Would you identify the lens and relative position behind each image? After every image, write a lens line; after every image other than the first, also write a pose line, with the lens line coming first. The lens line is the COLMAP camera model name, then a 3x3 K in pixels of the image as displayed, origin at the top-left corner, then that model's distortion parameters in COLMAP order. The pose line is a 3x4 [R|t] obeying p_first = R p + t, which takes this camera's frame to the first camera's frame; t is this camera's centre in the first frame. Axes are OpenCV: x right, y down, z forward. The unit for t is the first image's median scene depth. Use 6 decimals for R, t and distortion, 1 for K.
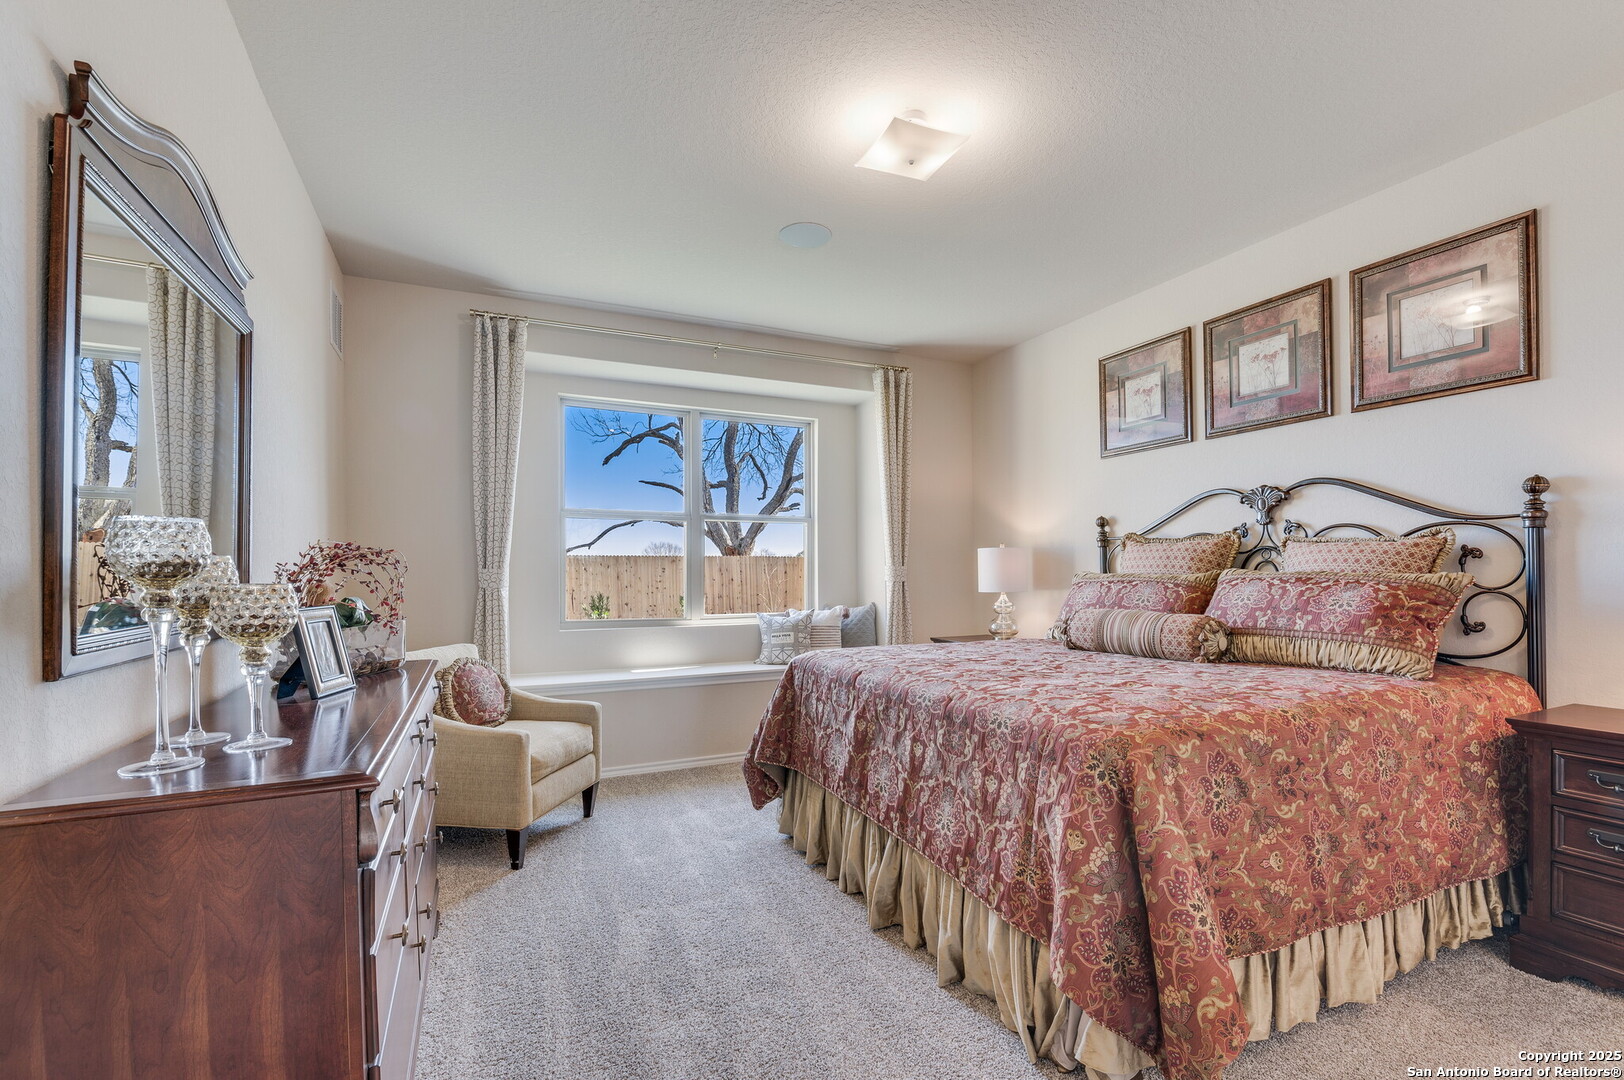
lens RADIAL K [[713.9, 0, 822.6], [0, 713.9, 562.6], [0, 0, 1]] dist [-0.004416, -0.000352]
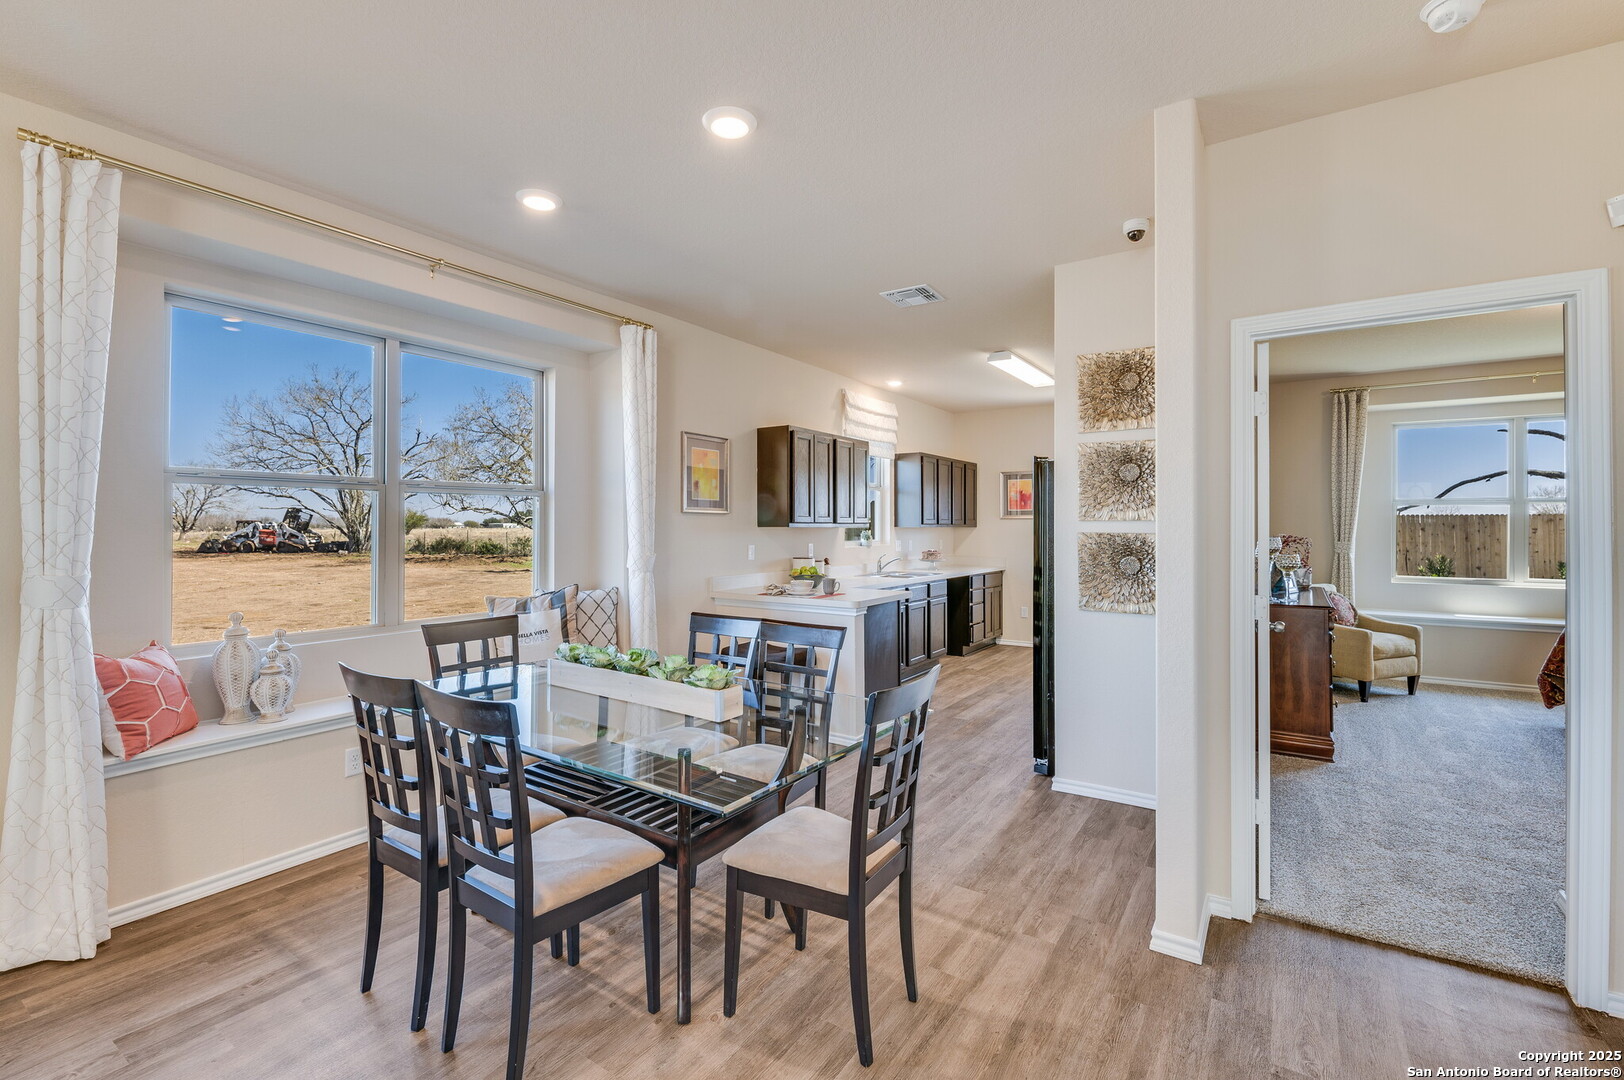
lens RADIAL K [[713.9, 0, 816.8], [0, 713.9, 527.0], [0, 0, 1]] dist [-0.004416, -0.000352]
pose [[0.514652, 0.010817, -0.857331, 0.339213], [0.004016, 0.999879, 0.015026, -0.056225], [0.857390, -0.011176, 0.514546, -0.938744]]
